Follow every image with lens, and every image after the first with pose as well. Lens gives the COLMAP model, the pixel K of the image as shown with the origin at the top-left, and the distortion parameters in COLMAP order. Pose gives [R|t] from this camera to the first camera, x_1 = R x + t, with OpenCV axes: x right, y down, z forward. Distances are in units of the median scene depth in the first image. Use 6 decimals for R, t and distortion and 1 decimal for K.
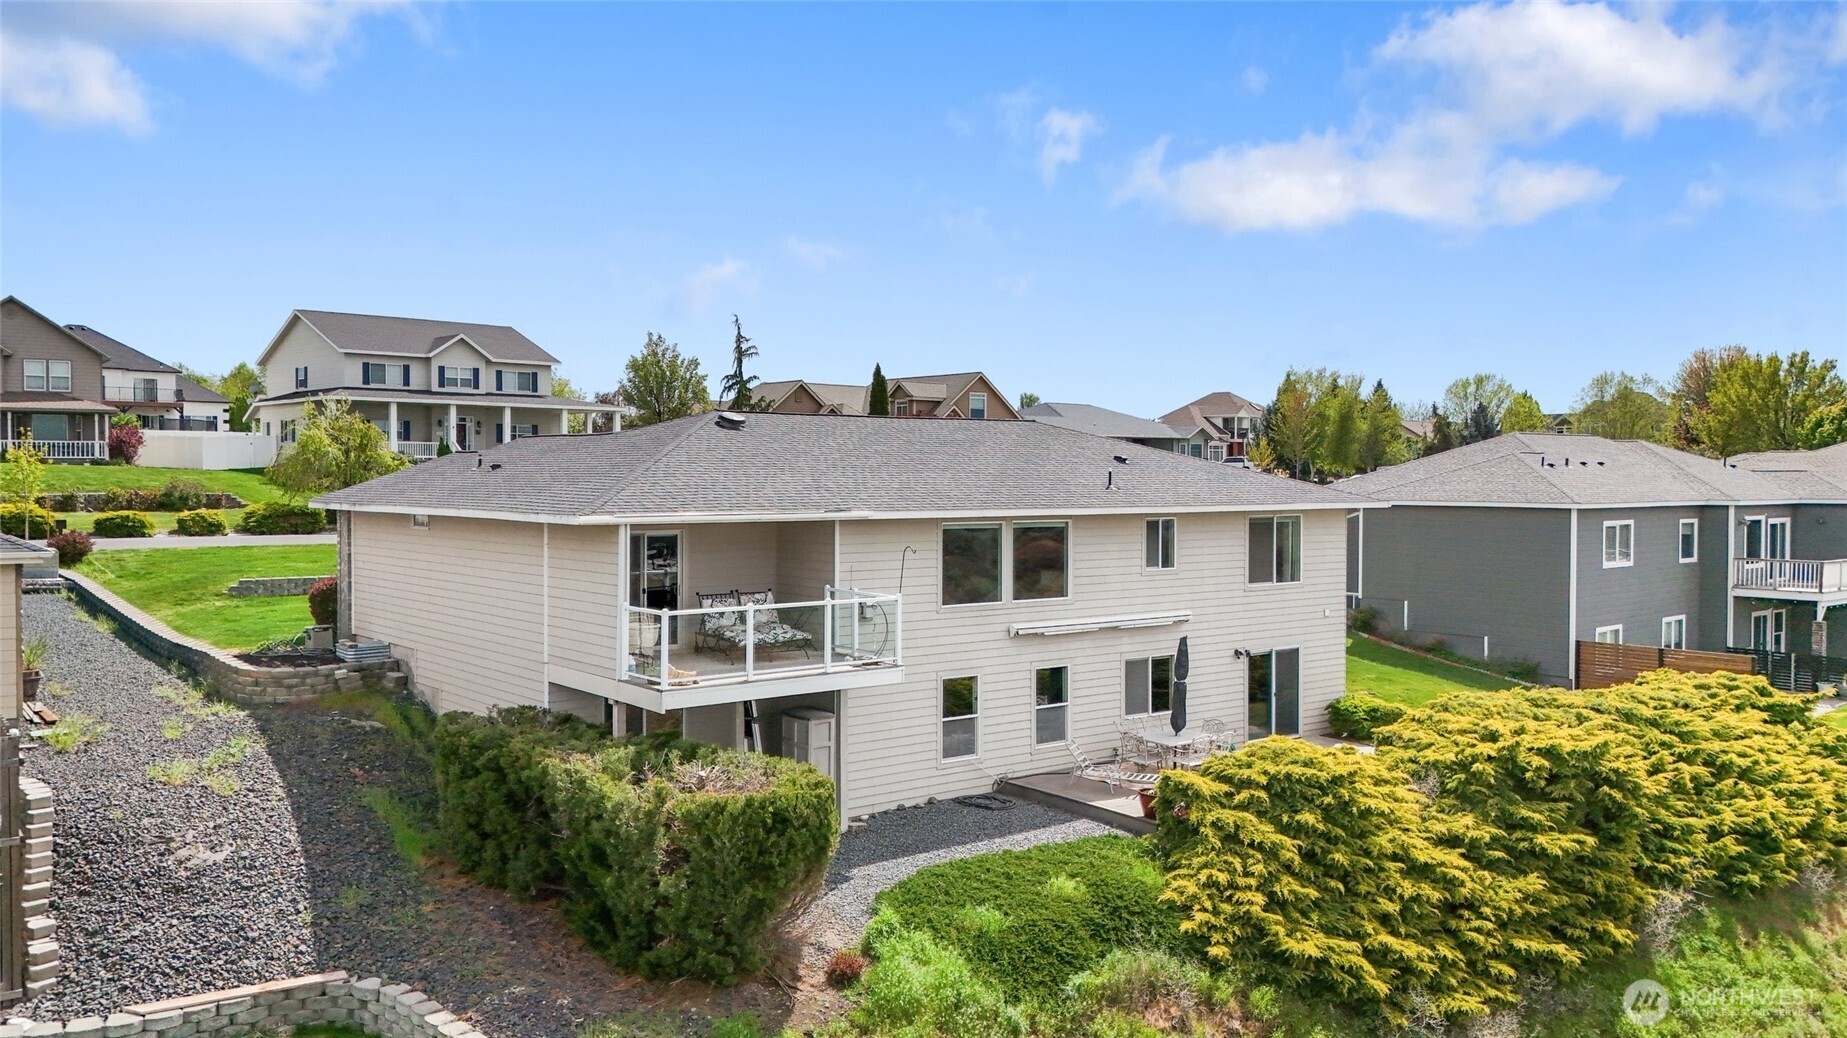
lens RADIAL K [[1428.4, 0, 923.5], [0, 1428.4, 519.0], [0, 0, 1]] dist [0.007635, 0.001369]
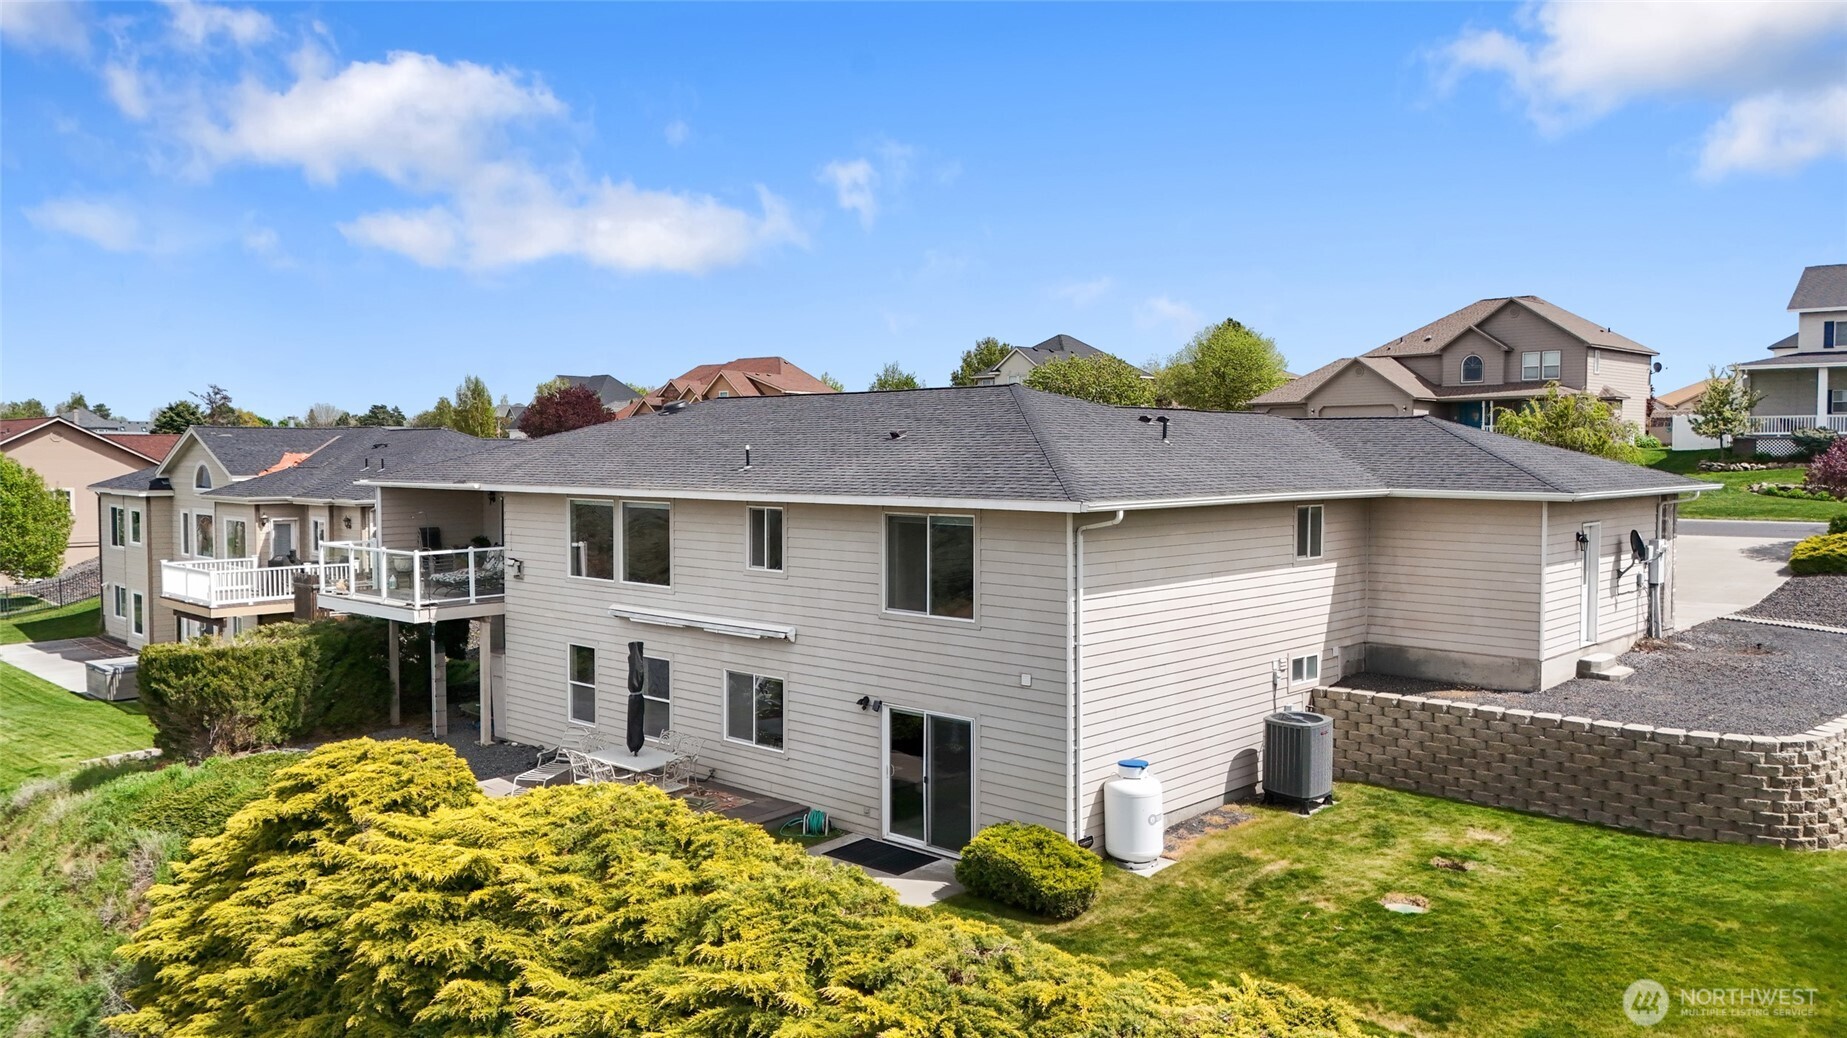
lens RADIAL K [[1428.4, 0, 923.5], [0, 1428.4, 519.0], [0, 0, 1]] dist [0.007635, 0.001369]
pose [[0.136839, 0.040152, -0.989779, 0.986677], [-0.029139, 0.998909, 0.036494, -0.026118], [0.990165, 0.023847, 0.137860, 0.984887]]
